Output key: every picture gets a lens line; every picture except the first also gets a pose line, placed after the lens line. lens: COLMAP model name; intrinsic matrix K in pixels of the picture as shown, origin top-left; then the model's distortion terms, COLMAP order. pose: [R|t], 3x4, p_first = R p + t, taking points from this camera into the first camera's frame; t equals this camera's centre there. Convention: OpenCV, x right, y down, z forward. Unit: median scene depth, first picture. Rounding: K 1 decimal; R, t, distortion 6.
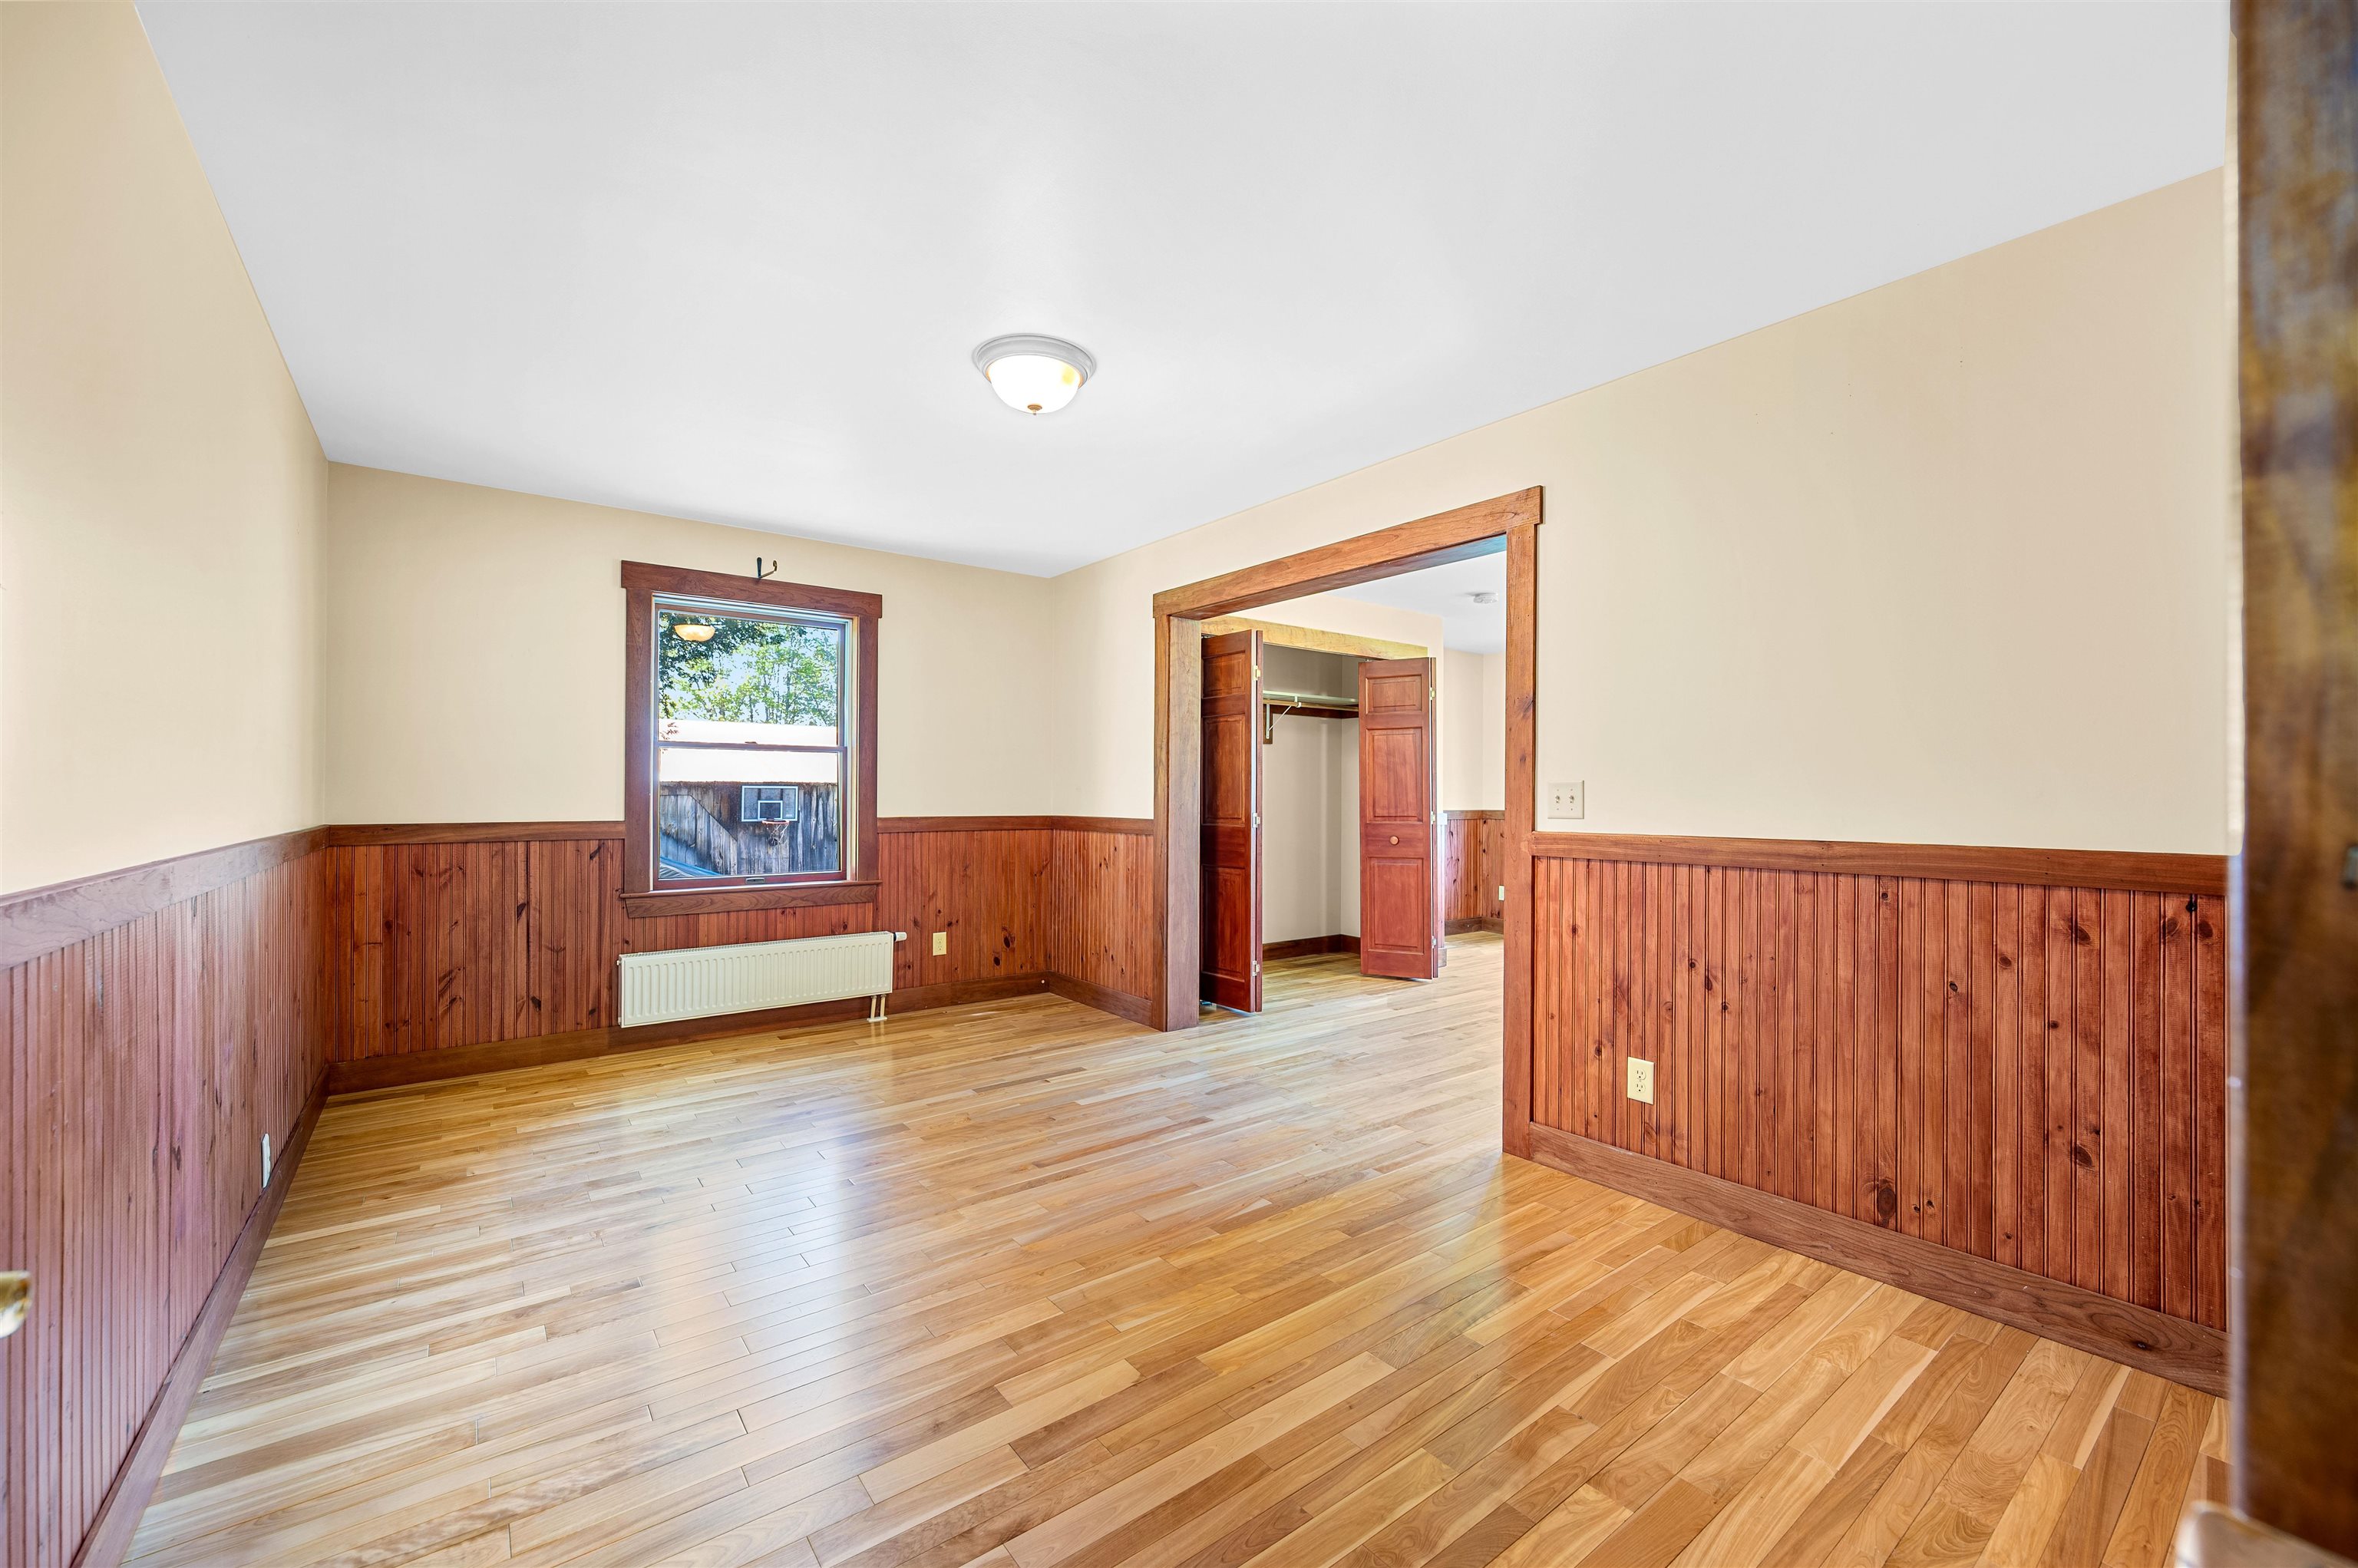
lens RADIAL K [[932.7, 0, 1179.0], [0, 932.7, 784.0], [0, 0, 1]] dist [-0.001159, -0.000274]
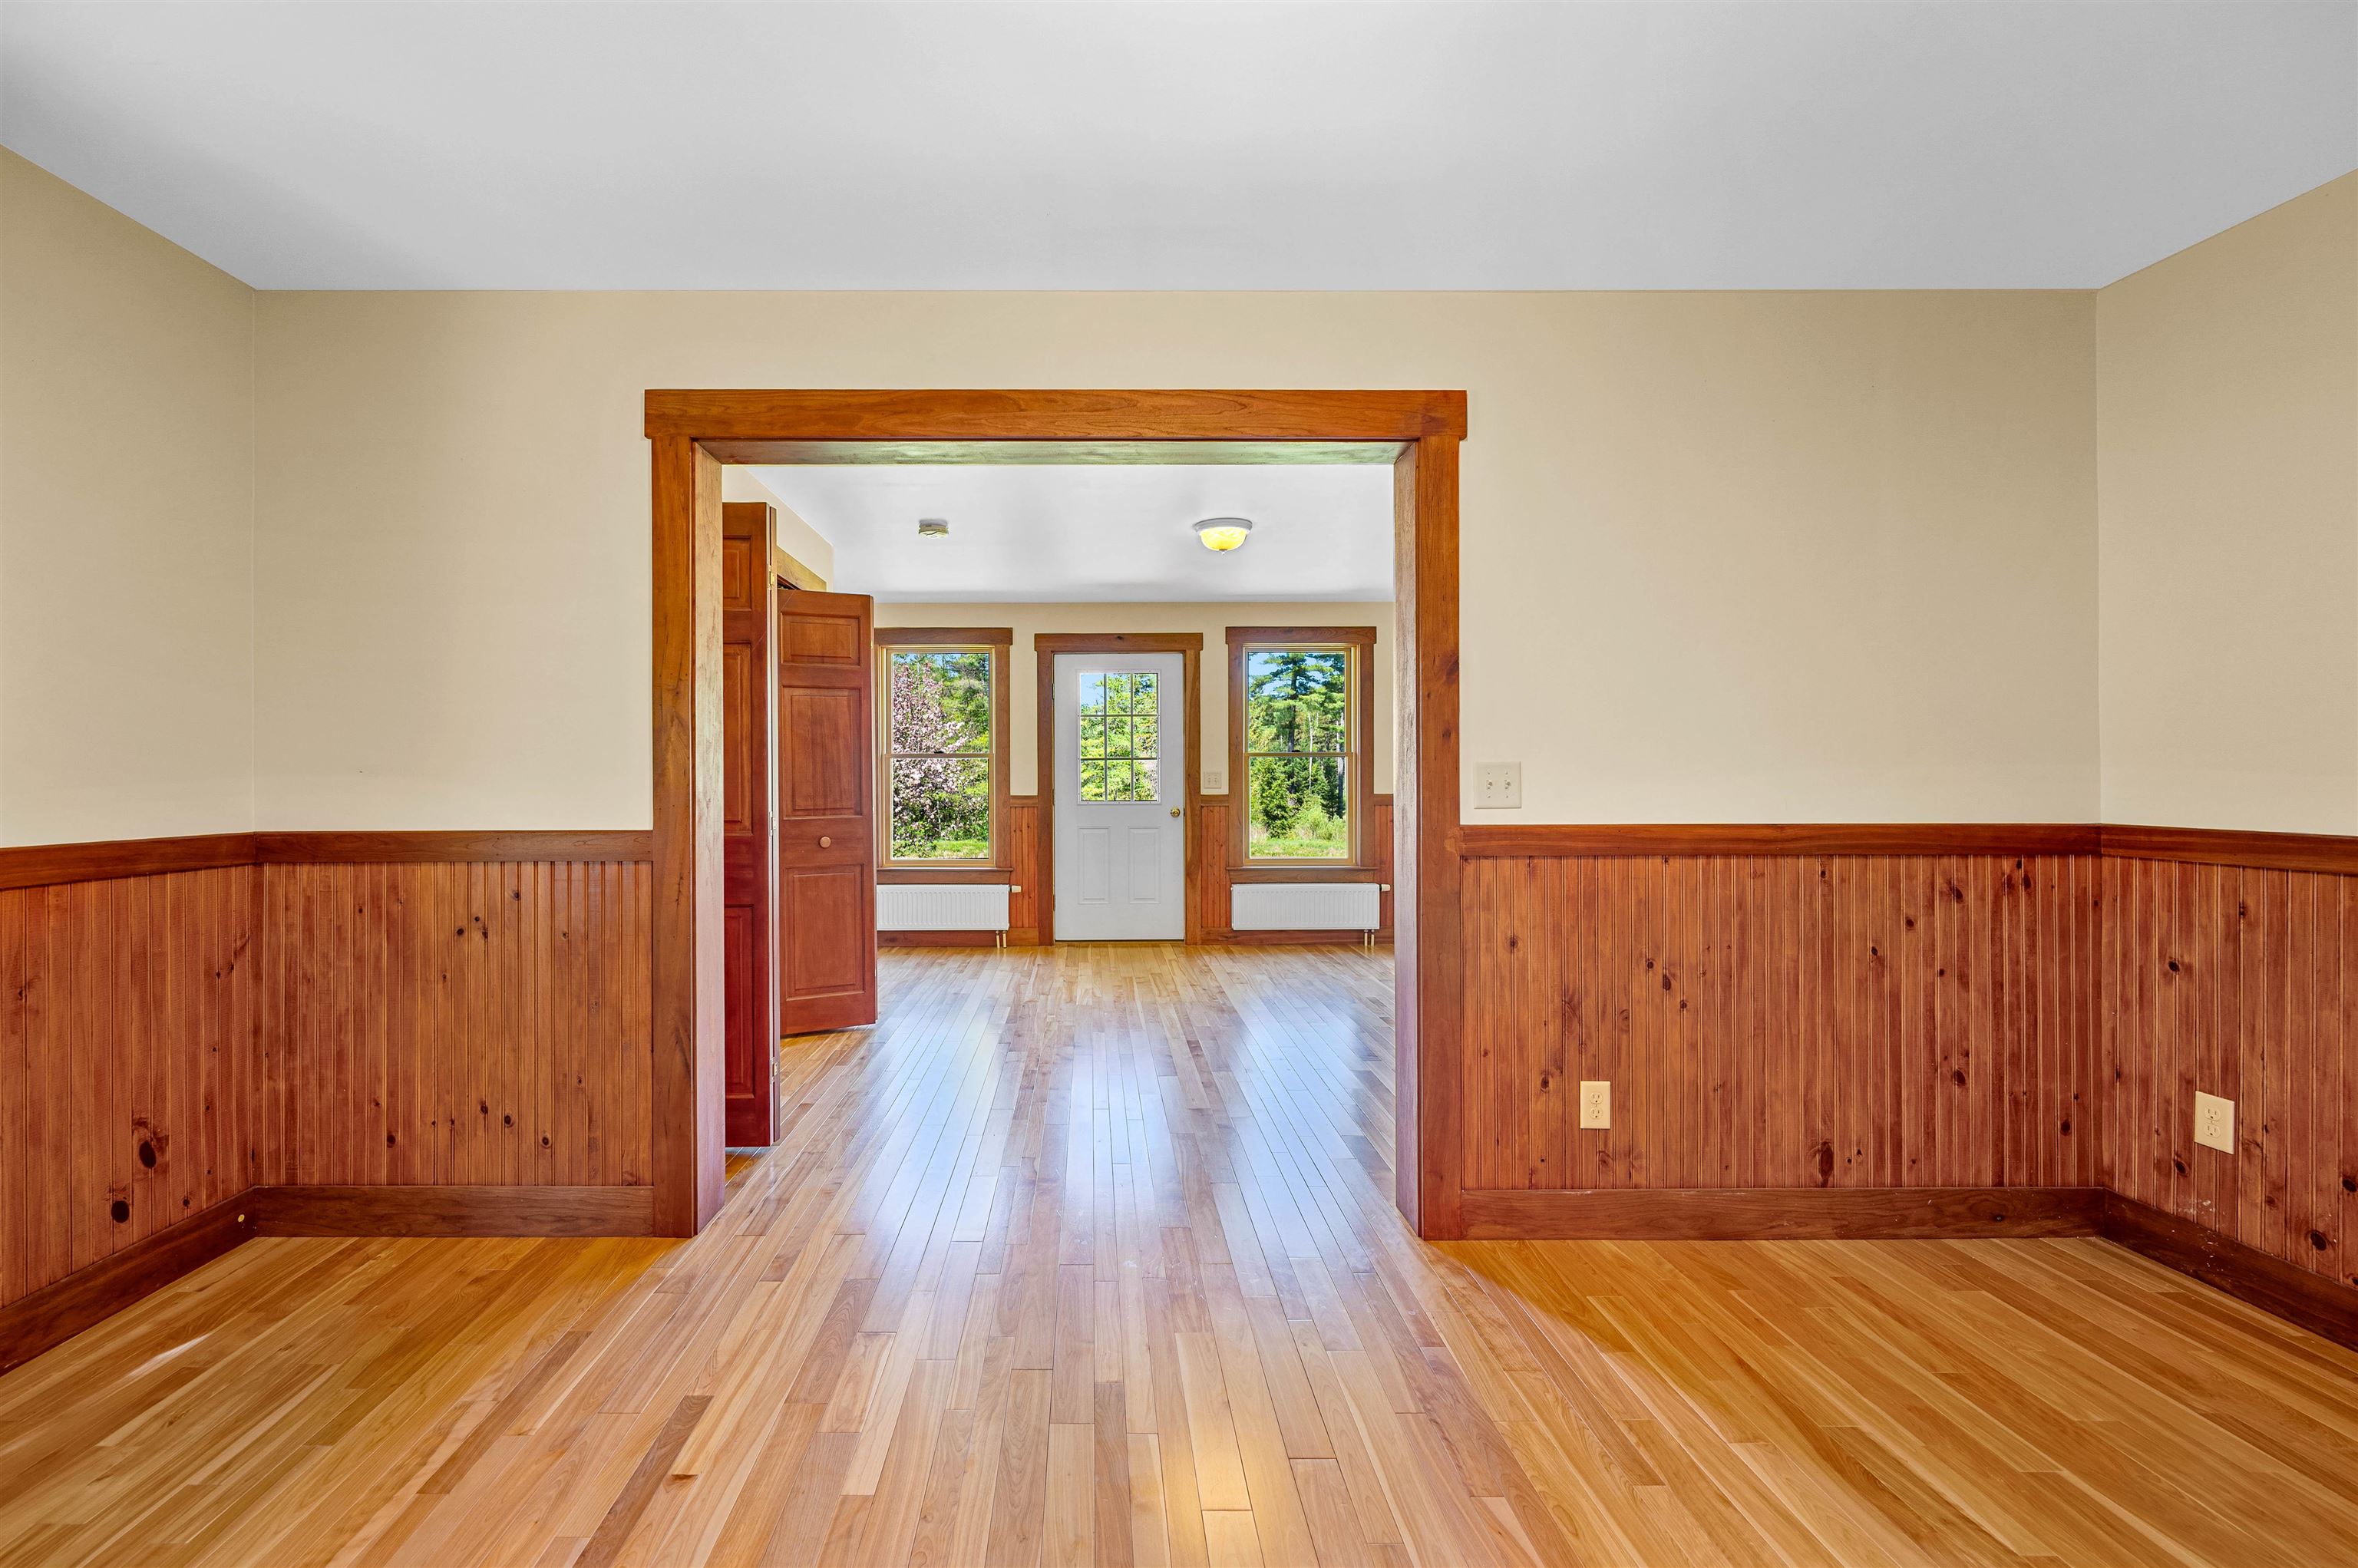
lens RADIAL K [[962.6, 0, 1087.0], [0, 962.6, 779.0], [0, 0, 1]] dist [-0.000731, -0.000282]
pose [[0.609601, -0.006815, 0.792679, -0.468627], [-0.004968, 0.999911, 0.012417, 0.002663], [-0.792693, -0.011508, 0.609513, 0.763933]]
